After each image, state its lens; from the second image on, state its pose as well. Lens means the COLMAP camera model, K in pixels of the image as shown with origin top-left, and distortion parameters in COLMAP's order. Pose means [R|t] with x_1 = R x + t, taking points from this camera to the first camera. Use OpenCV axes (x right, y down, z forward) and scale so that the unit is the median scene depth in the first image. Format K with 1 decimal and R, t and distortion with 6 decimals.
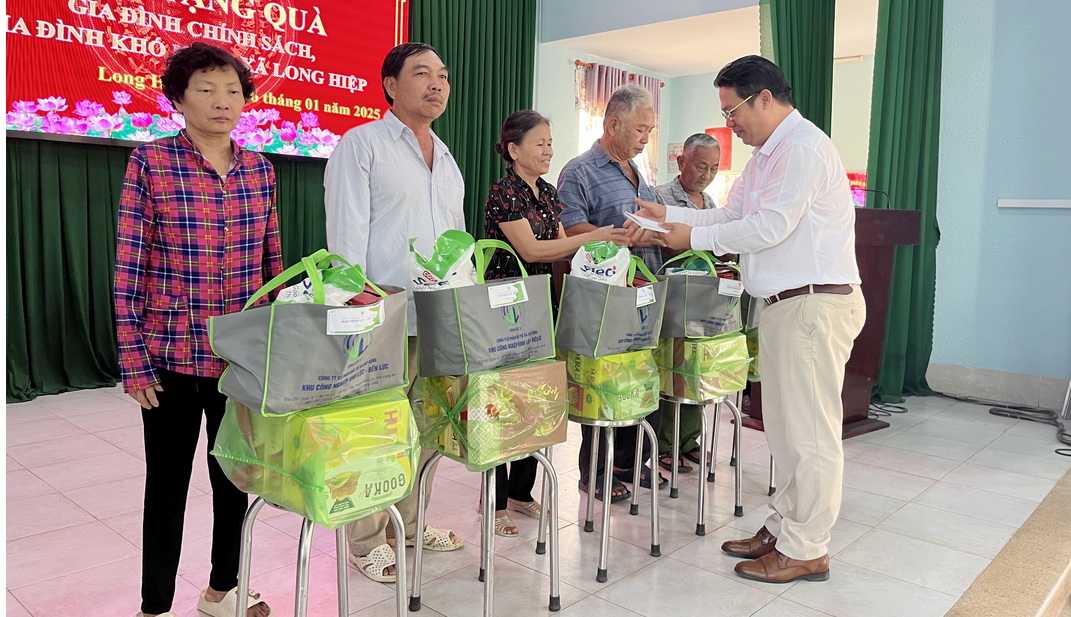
lens RADIAL K [[814.7, 0, 535.3], [0, 814.7, 254.5], [0, 0, 1]] dist [0.067062, -0.099860]
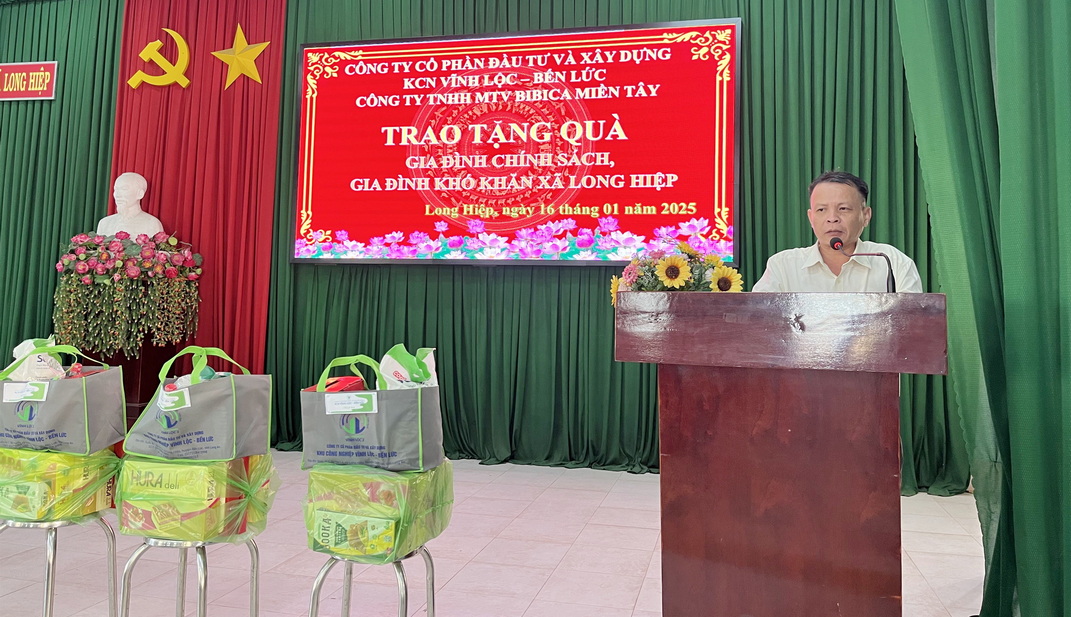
lens RADIAL K [[814.7, 0, 543.9], [0, 814.7, 256.4], [0, 0, 1]] dist [0.067062, -0.099860]
pose [[0.469923, -0.069866, -0.879938, 0.650528], [-0.045693, 0.993601, -0.103293, -0.020789], [0.881524, 0.088747, 0.463724, 0.539926]]
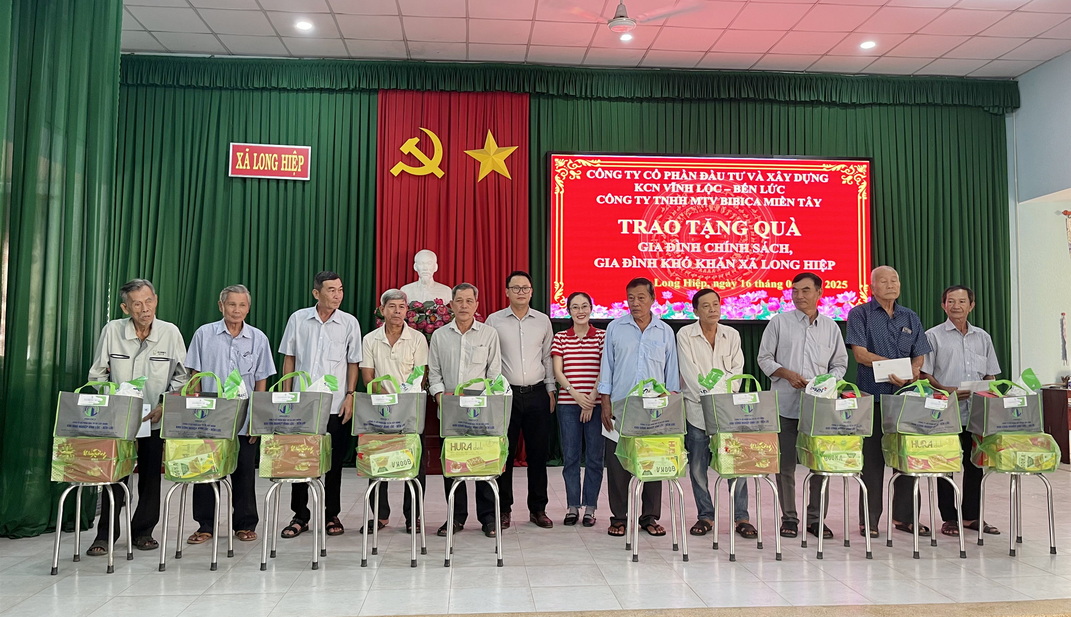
lens RADIAL K [[814.7, 0, 536.6], [0, 814.7, 304.0], [0, 0, 1]] dist [0.067062, -0.099860]
pose [[0.726865, -0.068908, -0.683315, 0.442271], [-0.010929, 0.993667, -0.111831, 0.020430], [0.686694, 0.088754, 0.721508, -0.394869]]
